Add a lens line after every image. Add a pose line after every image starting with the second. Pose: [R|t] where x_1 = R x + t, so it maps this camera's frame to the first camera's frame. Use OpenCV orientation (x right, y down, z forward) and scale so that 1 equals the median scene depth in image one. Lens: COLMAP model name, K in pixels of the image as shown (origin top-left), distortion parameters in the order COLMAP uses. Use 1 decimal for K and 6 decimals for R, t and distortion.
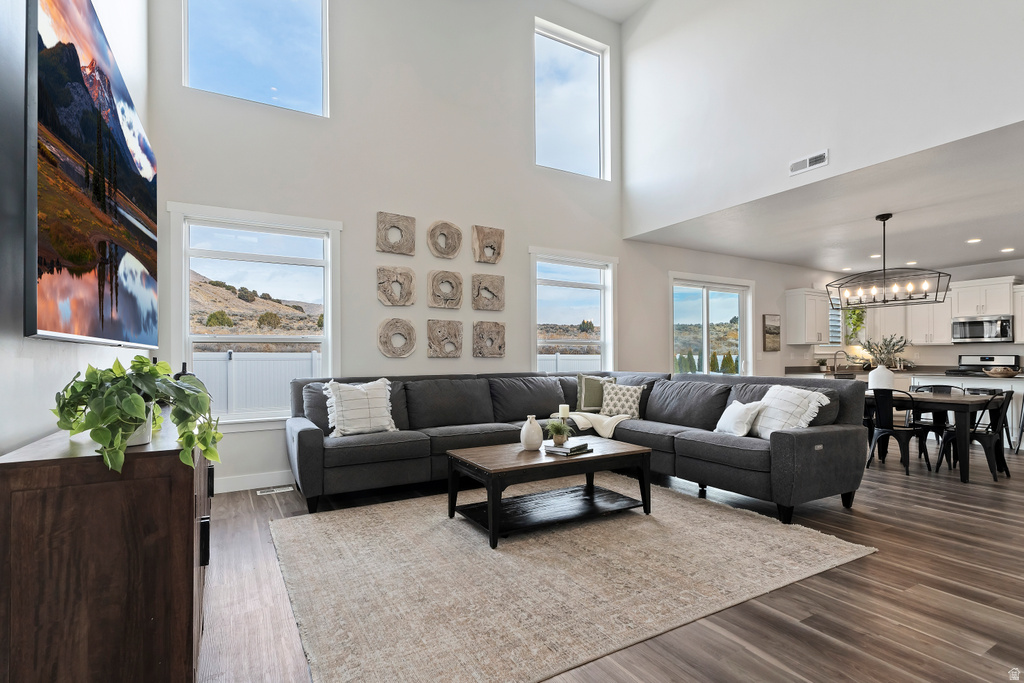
lens RADIAL K [[496.5, 0, 512.0], [0, 496.5, 349.3], [0, 0, 1]] dist [0.014011, -0.001351]
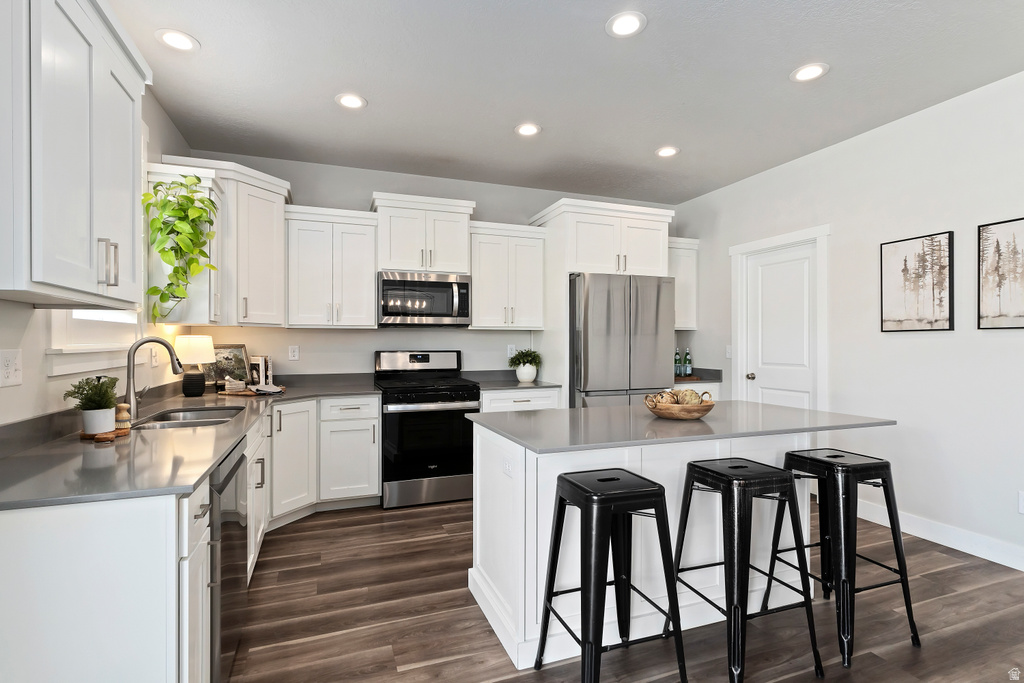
lens RADIAL K [[496.5, 0, 508.6], [0, 496.5, 343.8], [0, 0, 1]] dist [0.014011, -0.001351]
pose [[0.177251, -0.000885, 0.984165, 0.465469], [-0.014632, 0.999887, 0.003534, 0.001792], [-0.984057, -0.015026, 0.177218, 0.829554]]
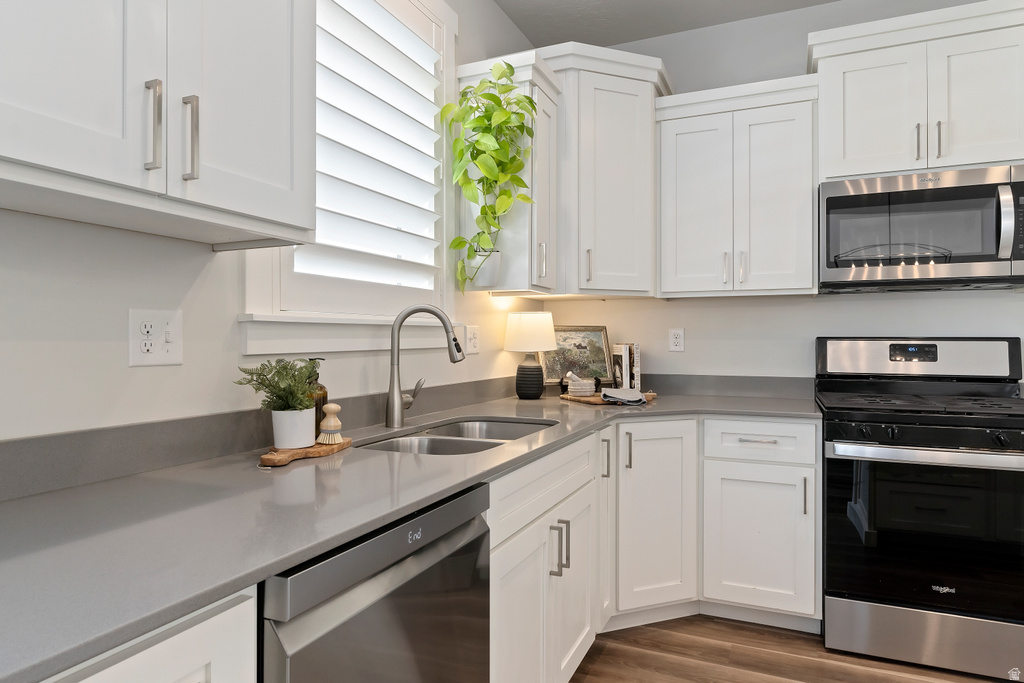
lens RADIAL K [[618.1, 0, 504.7], [0, 618.1, 338.7], [0, 0, 1]] dist [-0.007454, 0.001770]
pose [[0.817433, 0.004030, 0.576009, 0.605091], [-0.011029, 0.999902, 0.008656, 0.012645], [-0.575918, -0.013429, 0.817397, 0.874777]]
